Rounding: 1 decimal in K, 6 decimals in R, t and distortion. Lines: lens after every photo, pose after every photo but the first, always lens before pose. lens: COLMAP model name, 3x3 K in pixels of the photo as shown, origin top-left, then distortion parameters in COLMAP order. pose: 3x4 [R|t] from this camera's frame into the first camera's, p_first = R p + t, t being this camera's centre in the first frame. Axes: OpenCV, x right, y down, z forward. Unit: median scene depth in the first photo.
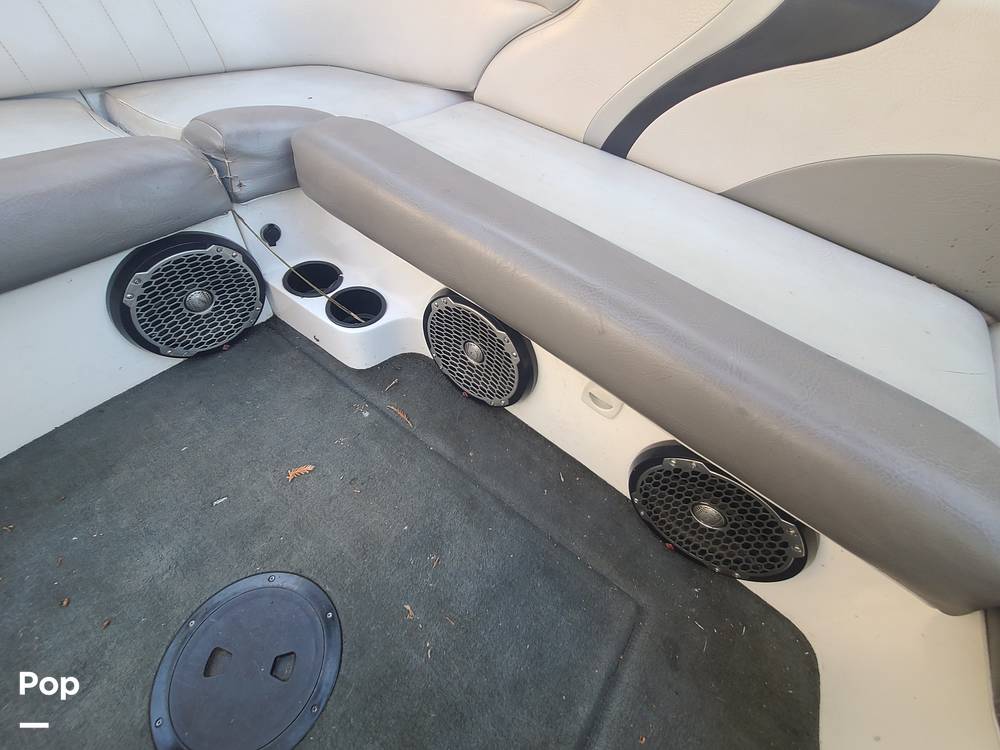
lens RADIAL K [[404.8, 0, 492.7], [0, 404.8, 370.4], [0, 0, 1]] dist [-0.006926, -0.000821]
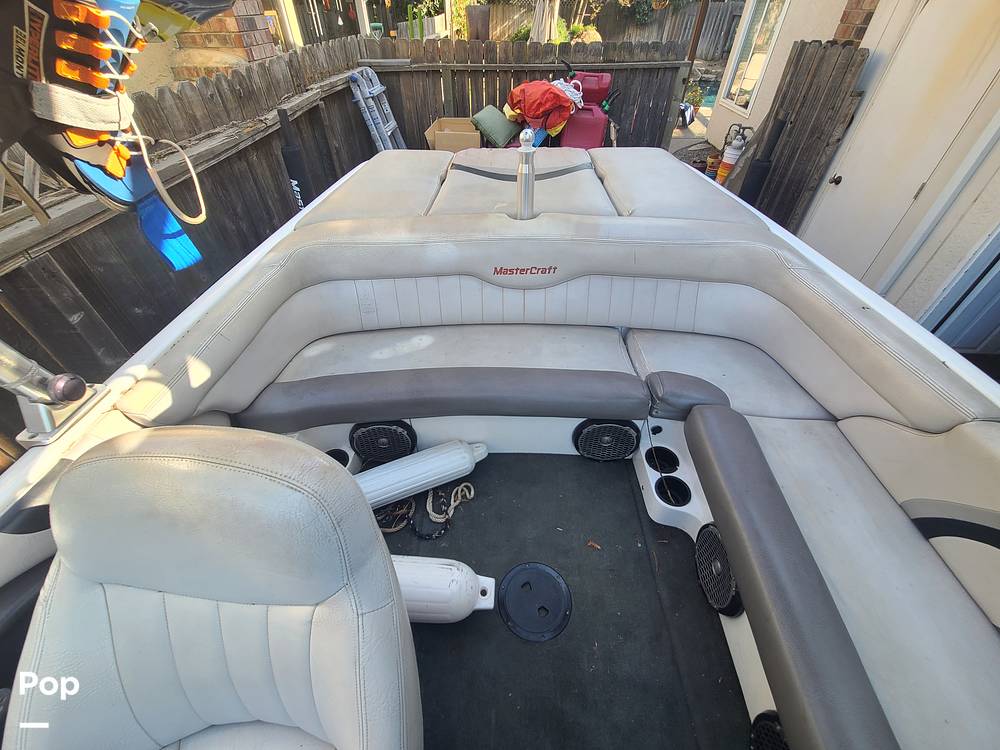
lens RADIAL K [[404.8, 0, 492.5], [0, 404.8, 371.1], [0, 0, 1]] dist [-0.006926, -0.000821]
pose [[0.560233, 0.460435, -0.688577, 0.191064], [-0.581430, 0.810664, 0.069014, -0.259112], [0.589981, 0.361695, 0.721871, -0.930257]]
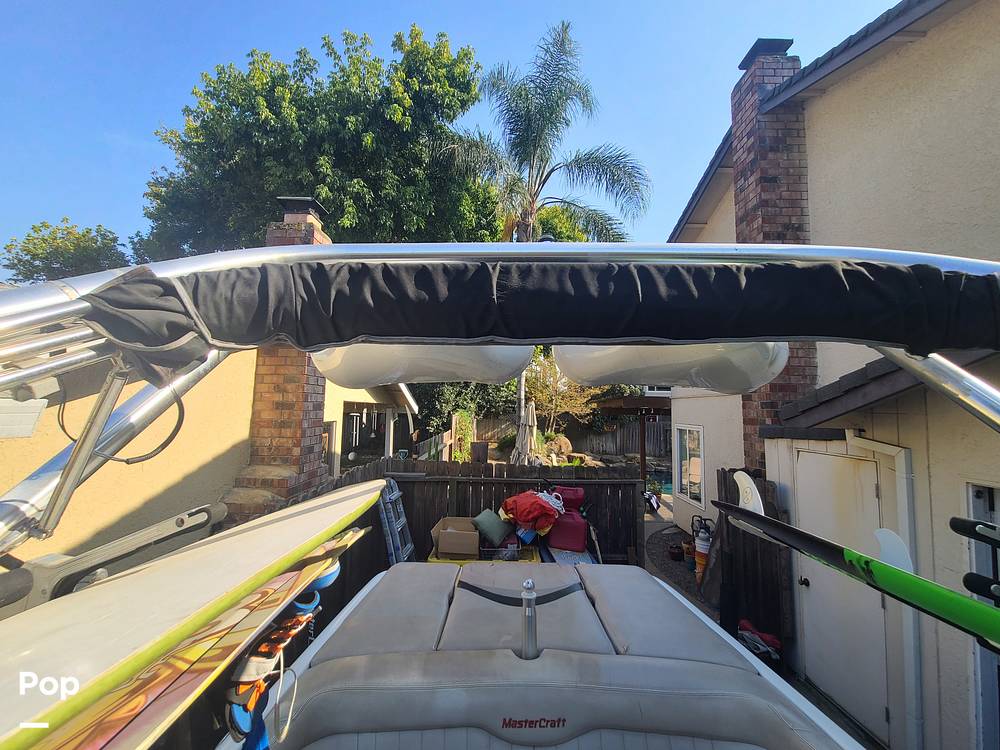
lens RADIAL K [[404.8, 0, 492.3], [0, 404.8, 377.6], [0, 0, 1]] dist [-0.006926, -0.000821]
pose [[0.578341, -0.183463, -0.794898, 0.522566], [-0.587650, 0.582164, -0.561919, -0.413706], [0.565852, 0.792103, 0.228877, -1.671306]]
